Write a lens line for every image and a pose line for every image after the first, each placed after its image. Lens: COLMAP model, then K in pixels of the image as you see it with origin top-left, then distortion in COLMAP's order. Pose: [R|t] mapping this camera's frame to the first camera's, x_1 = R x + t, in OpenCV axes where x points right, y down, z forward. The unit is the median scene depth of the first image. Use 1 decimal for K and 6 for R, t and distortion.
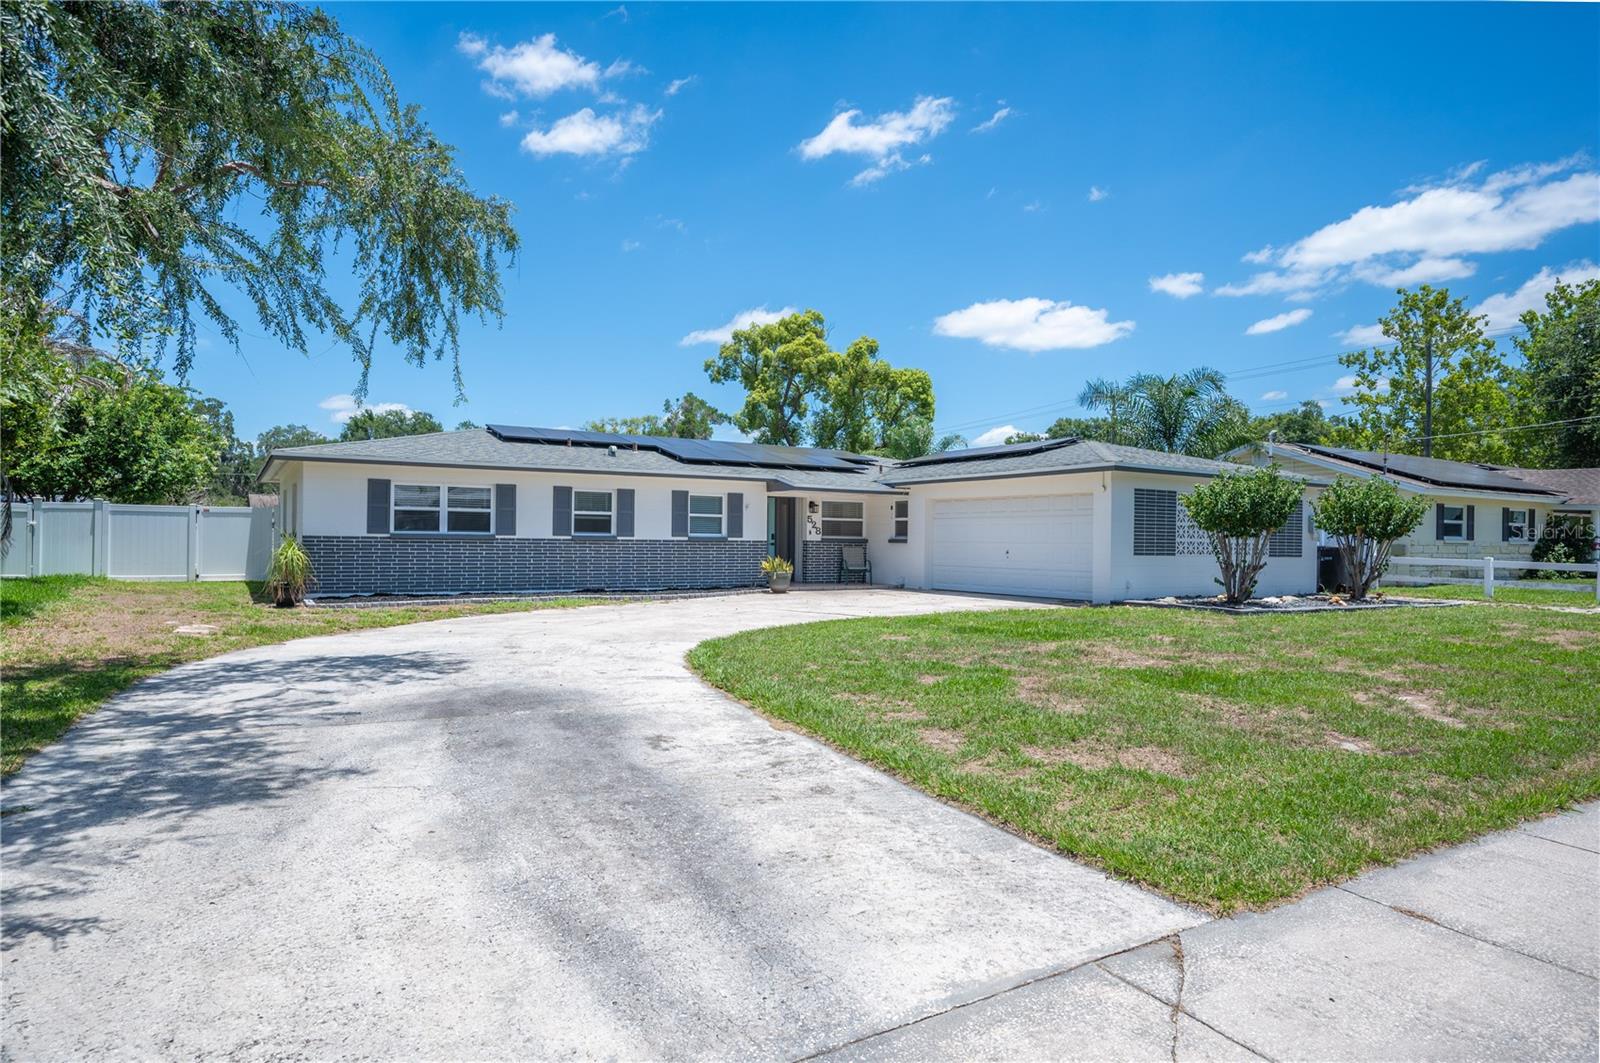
lens RADIAL K [[949.3, 0, 800.0], [0, 949.3, 531.5], [0, 0, 1]] dist [-0.016606, -0.000525]
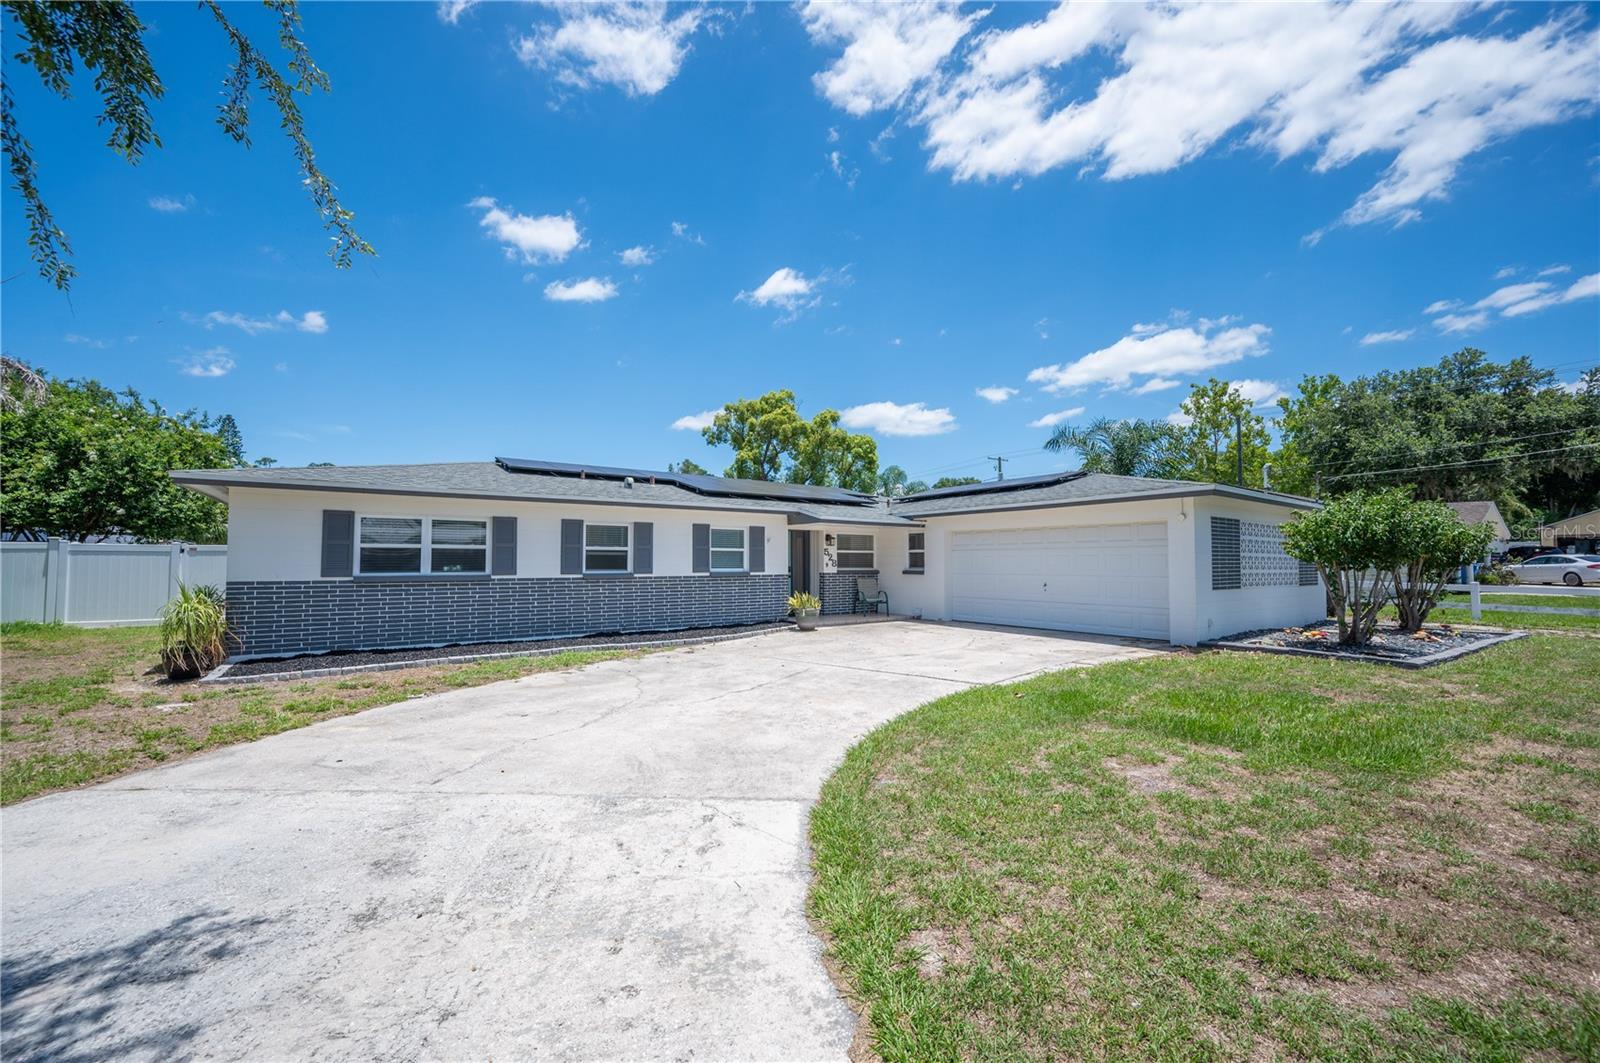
lens RADIAL K [[629.9, 0, 804.6], [0, 629.9, 533.5], [0, 0, 1]] dist [-0.001203, 0.000061]
pose [[0.997233, -0.008019, 0.073902, -0.064990], [0.010660, 0.999316, -0.035411, -0.009267], [-0.073567, 0.036101, 0.996637, 0.337991]]
